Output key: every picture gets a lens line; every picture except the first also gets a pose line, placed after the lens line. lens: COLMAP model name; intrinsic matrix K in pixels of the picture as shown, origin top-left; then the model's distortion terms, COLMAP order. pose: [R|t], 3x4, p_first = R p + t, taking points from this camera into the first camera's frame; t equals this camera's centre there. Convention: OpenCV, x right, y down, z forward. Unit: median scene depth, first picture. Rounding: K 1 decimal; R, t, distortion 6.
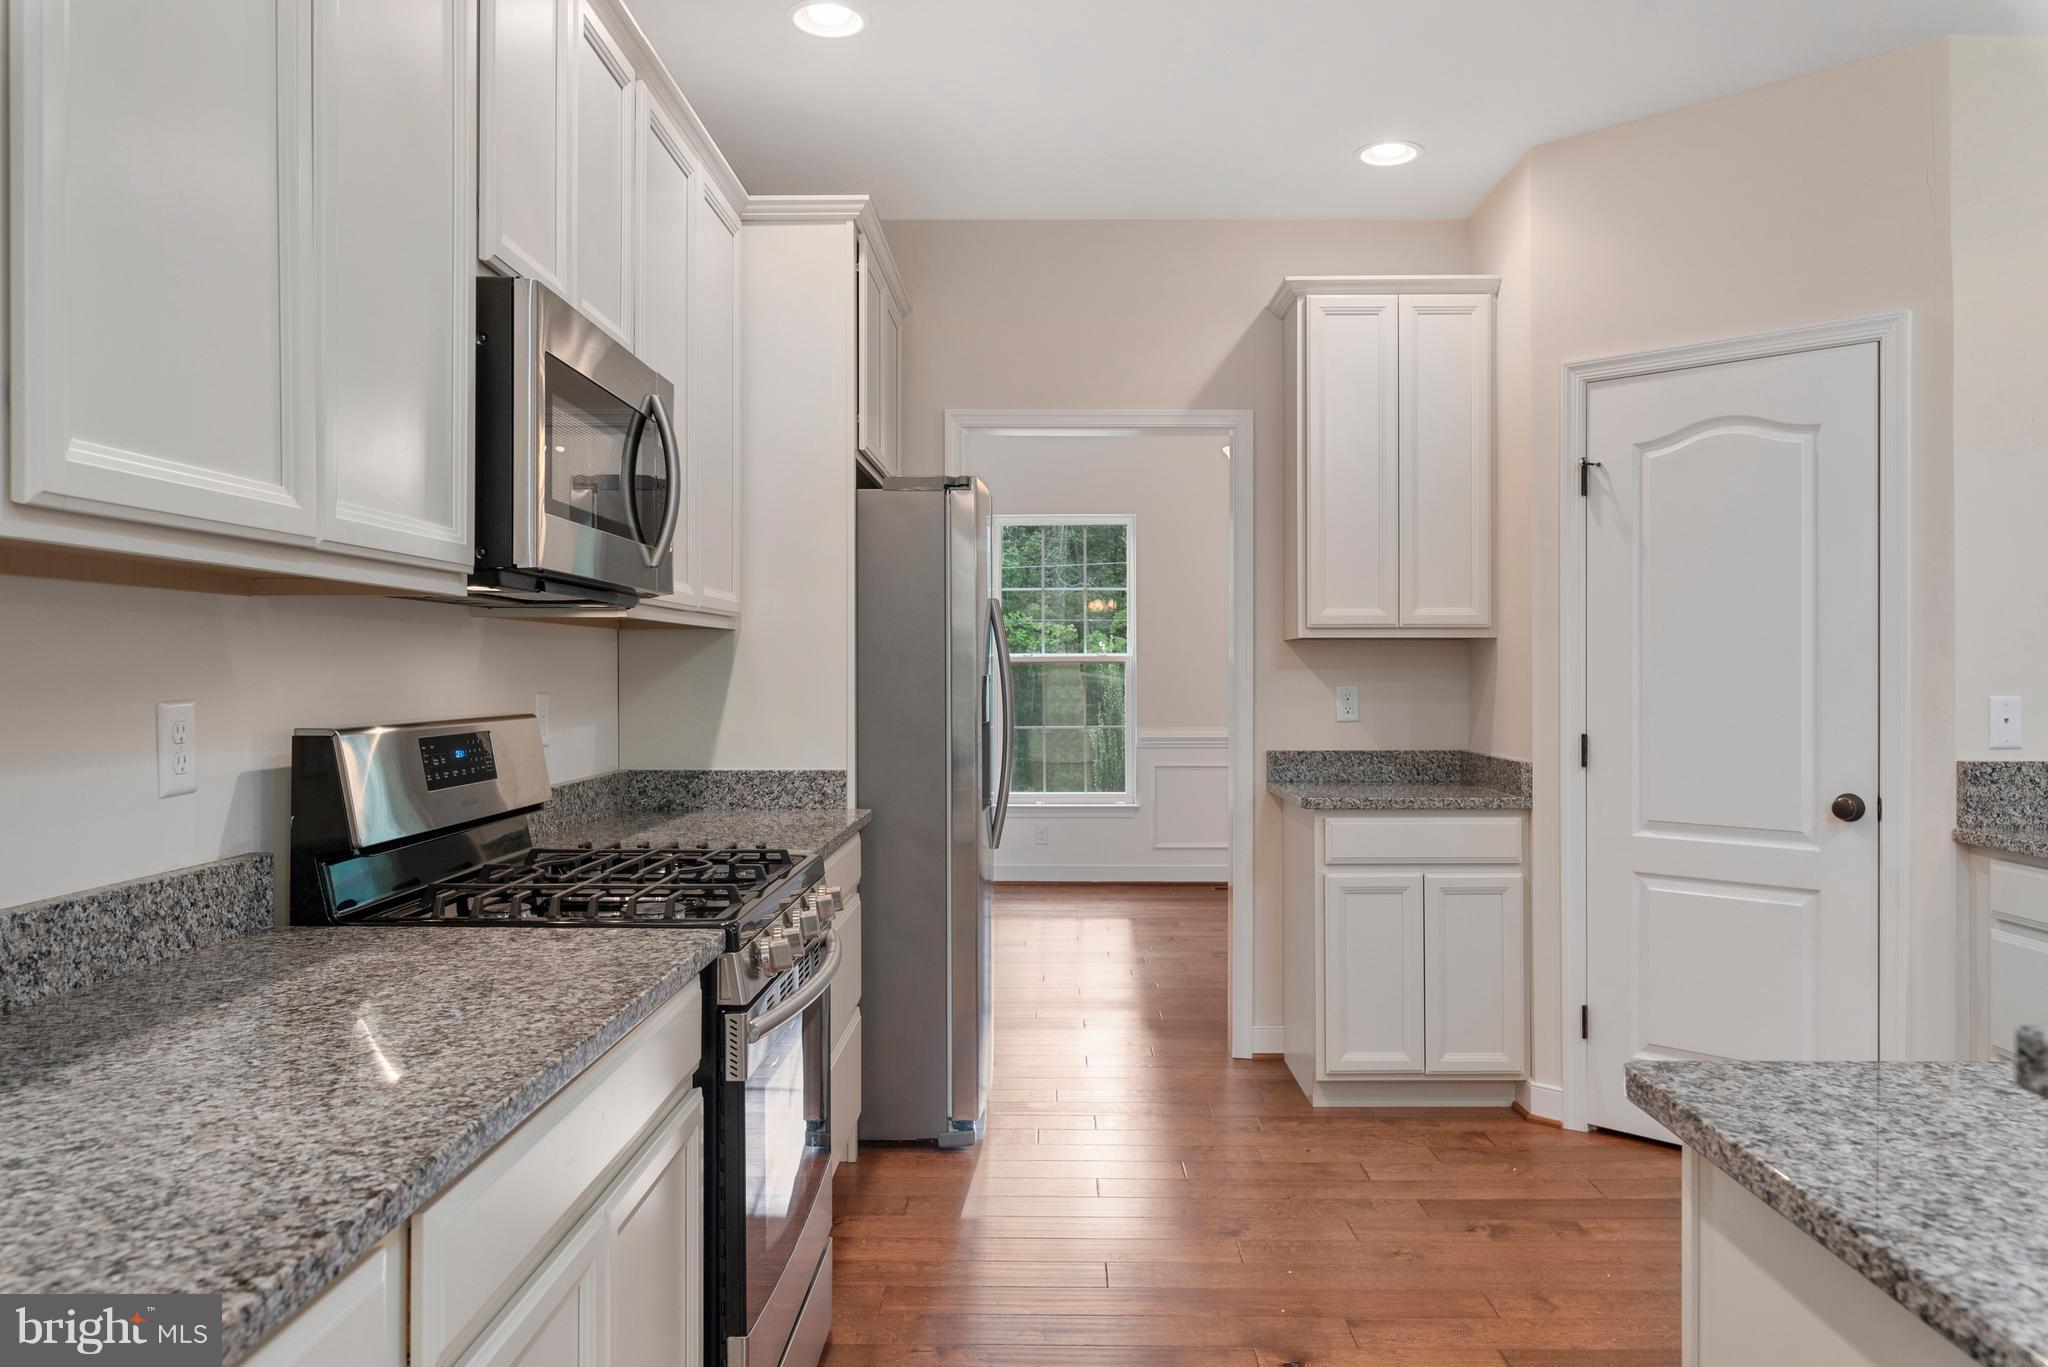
lens RADIAL K [[1406.6, 0, 1036.2], [0, 1406.6, 667.9], [0, 0, 1]] dist [0.000090, -0.002499]
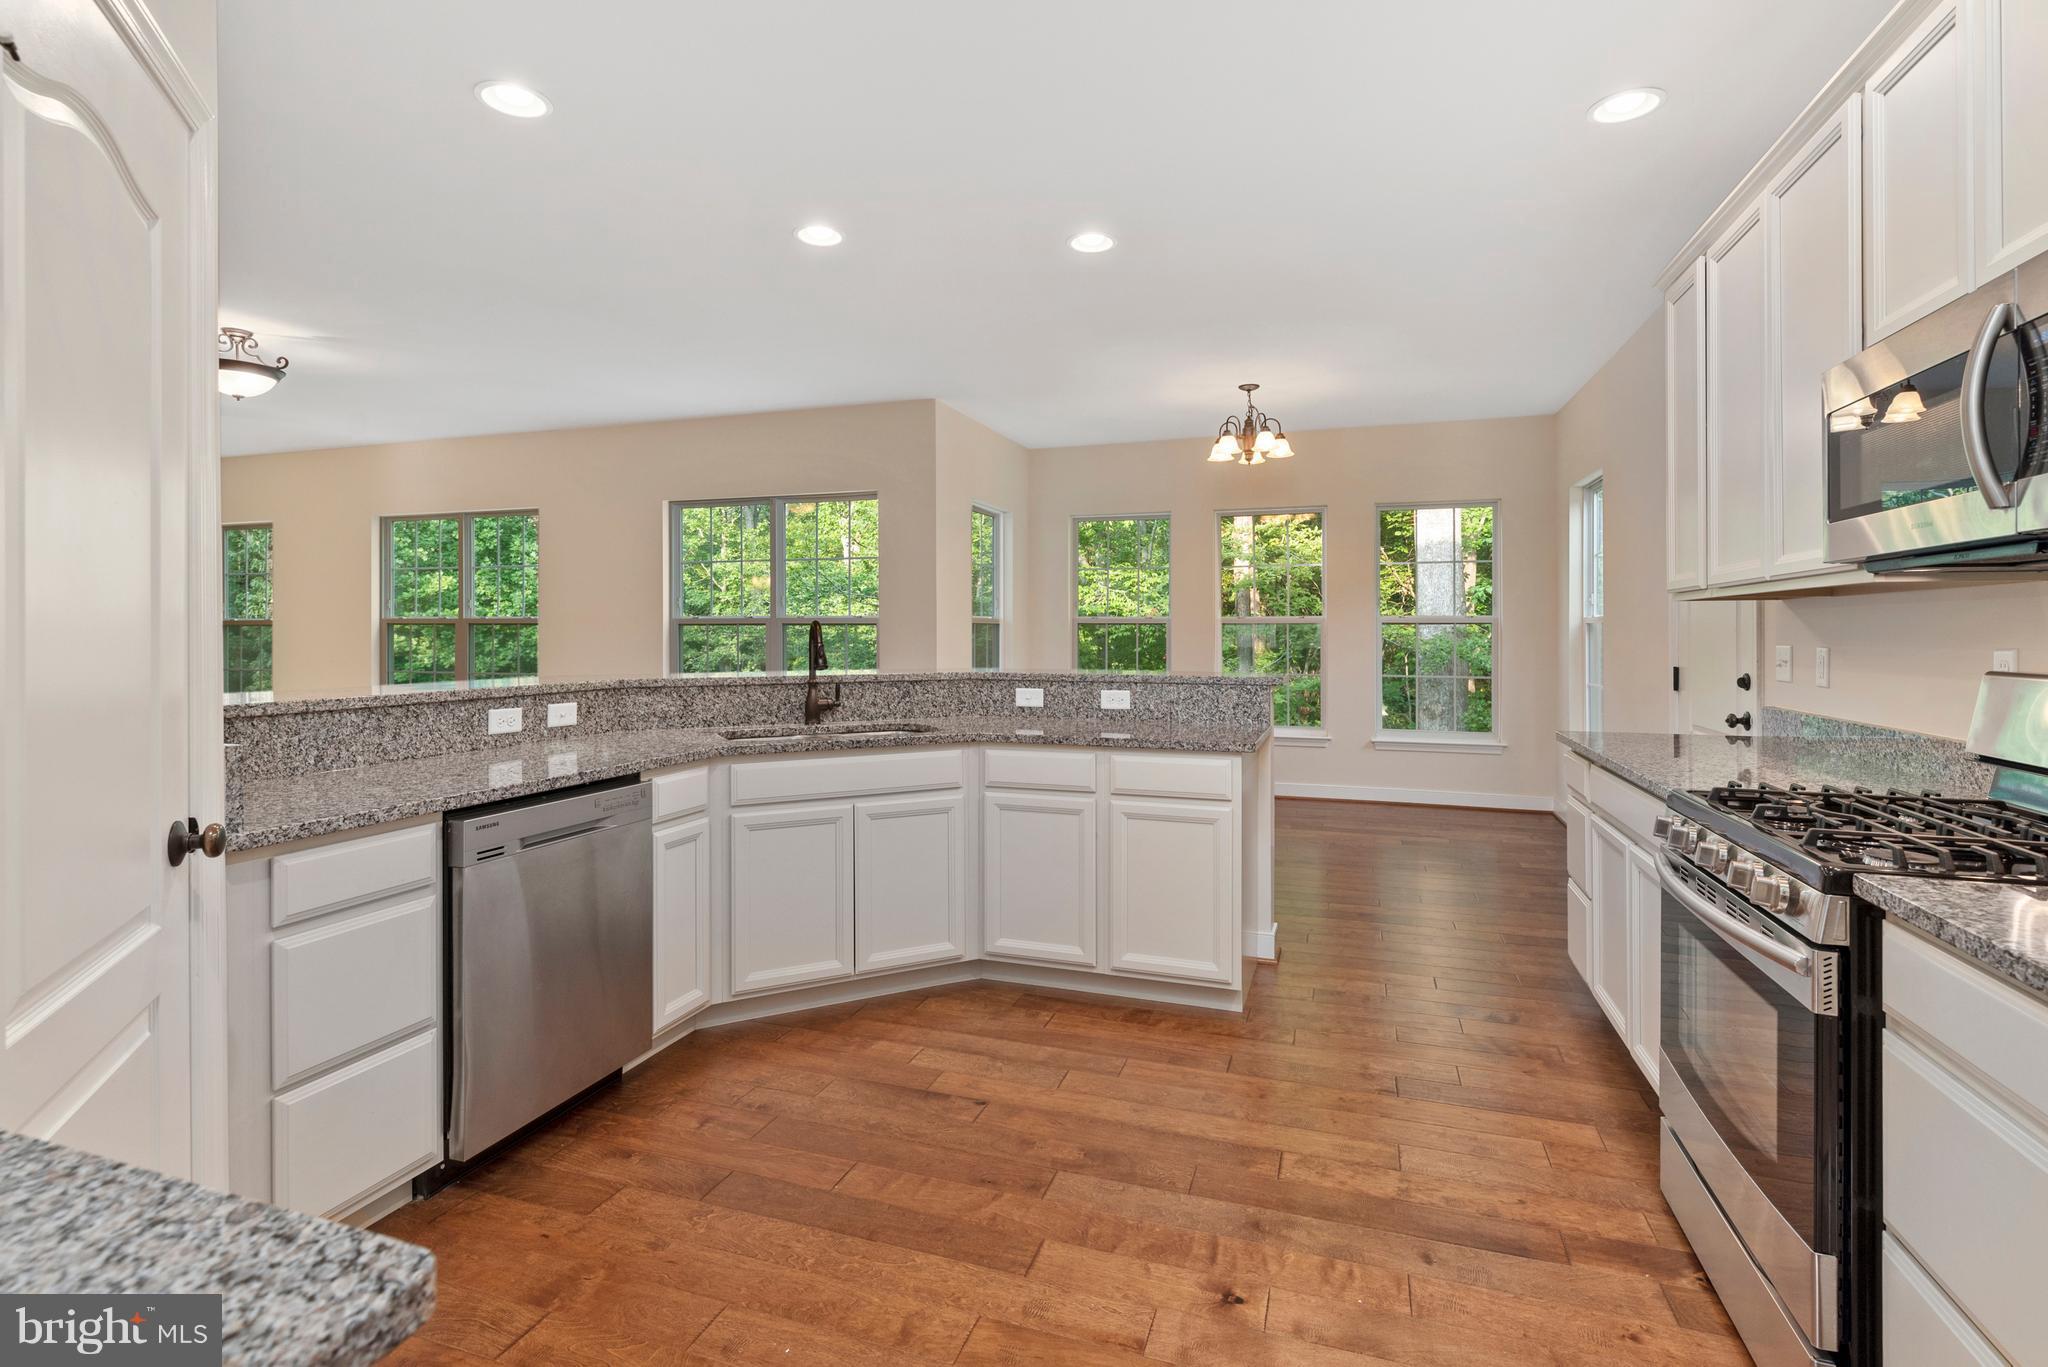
lens RADIAL K [[925.3, 0, 1032.2], [0, 925.3, 628.0], [0, 0, 1]] dist [-0.001730, 0.000151]
pose [[-0.947529, -0.001552, 0.319667, 0.074533], [-0.002548, 0.999993, -0.002698, 0.000893], [-0.319660, -0.003371, -0.947526, 1.182987]]
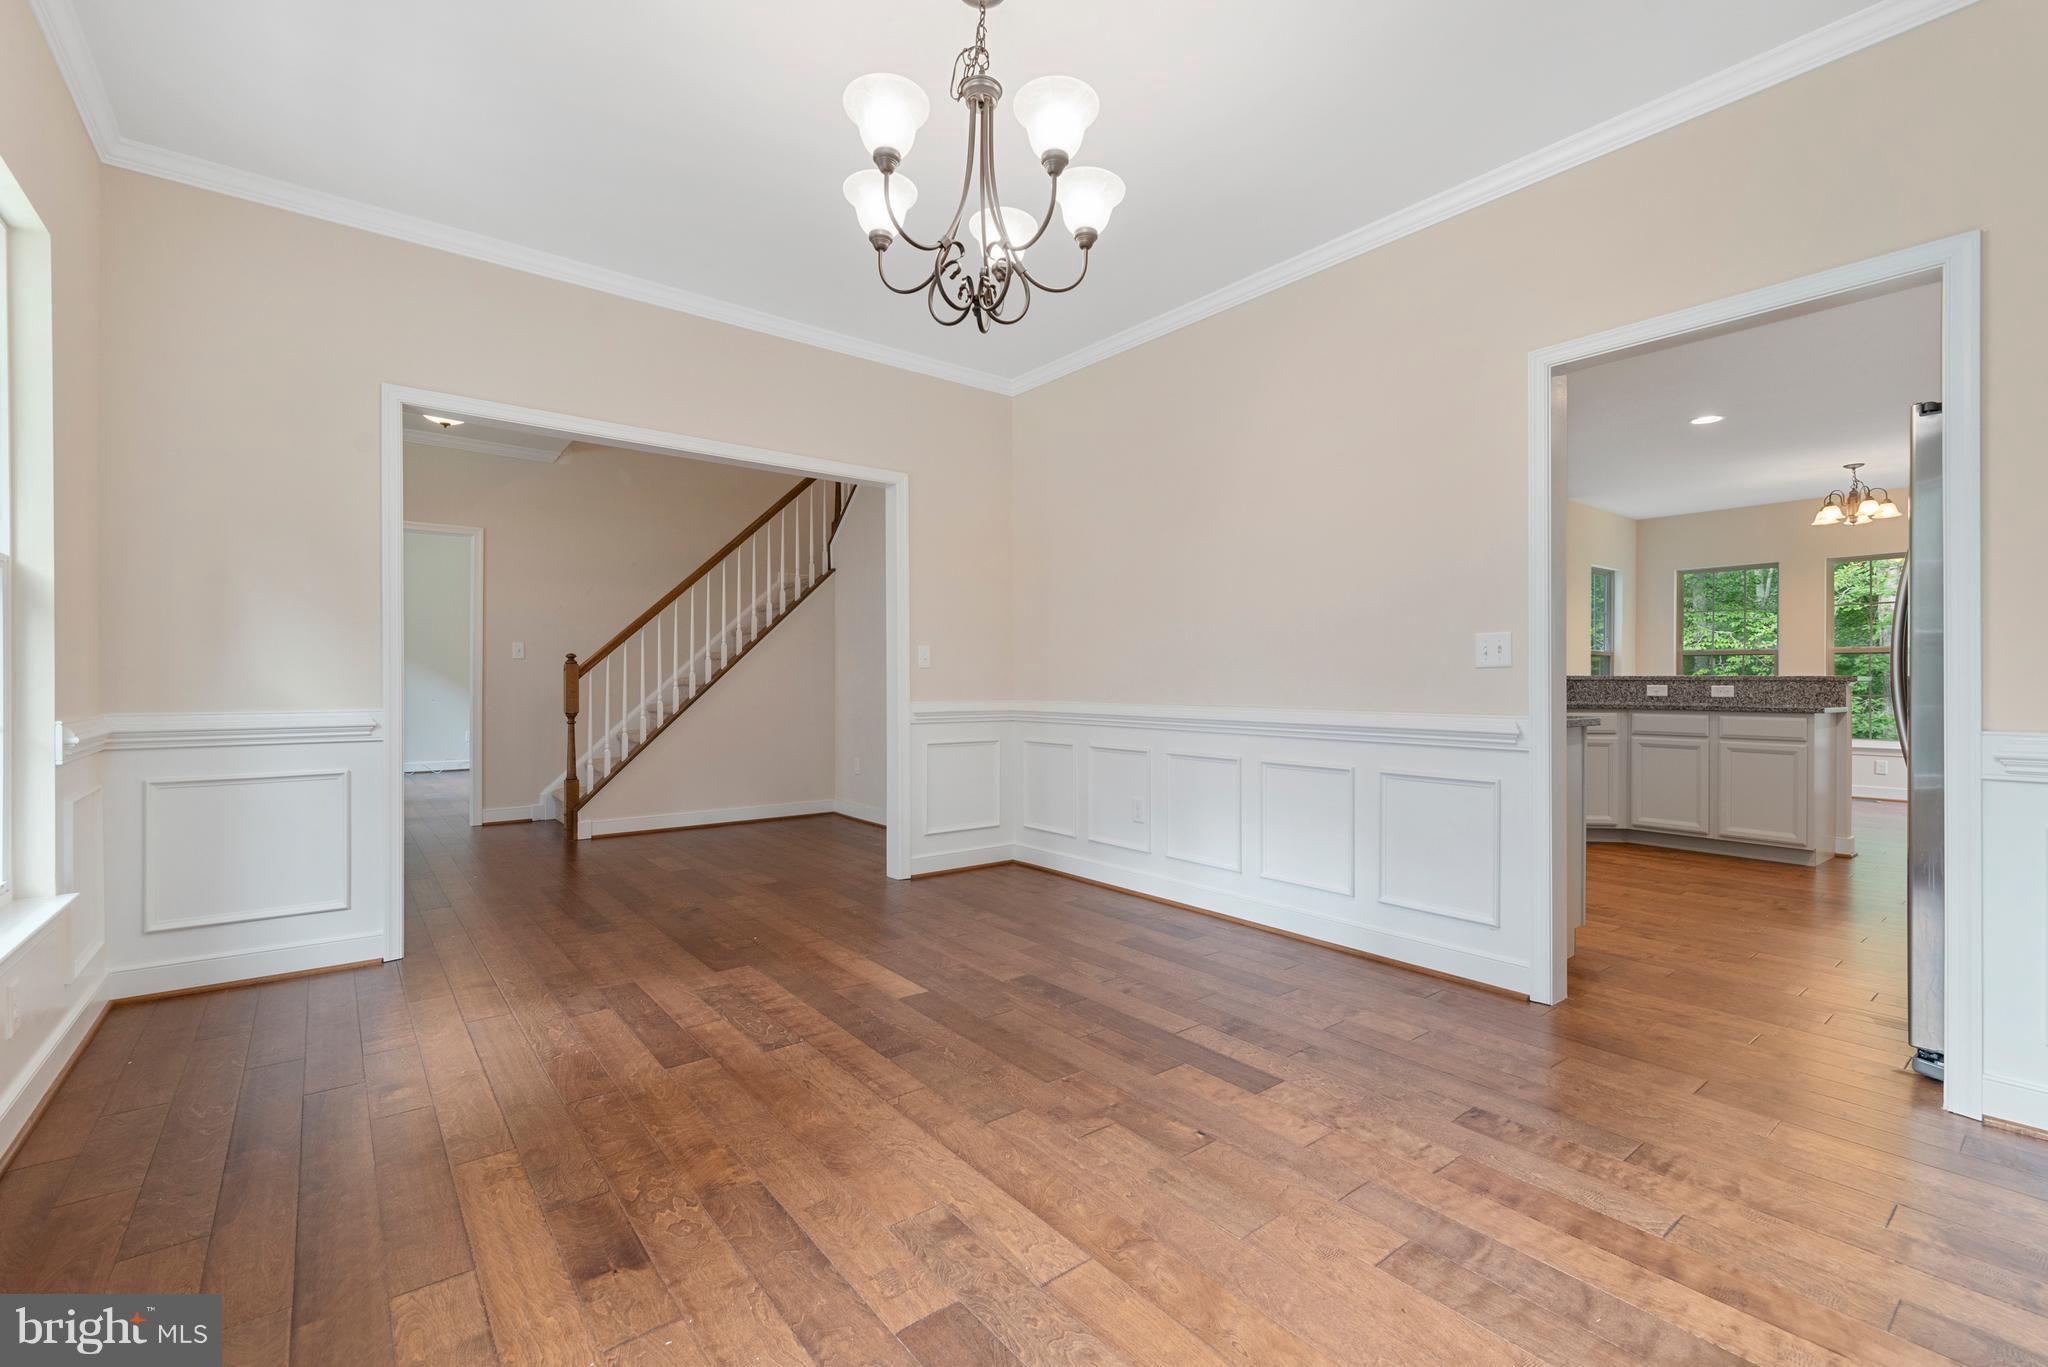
lens RADIAL K [[886.5, 0, 1035.8], [0, 886.5, 685.4], [0, 0, 1]] dist [0.001658, -0.001011]
pose [[-0.629314, -0.010325, 0.777083, -0.149492], [-0.007195, 0.999946, 0.007459, 0.064172], [-0.777118, -0.000898, -0.629354, 2.154806]]
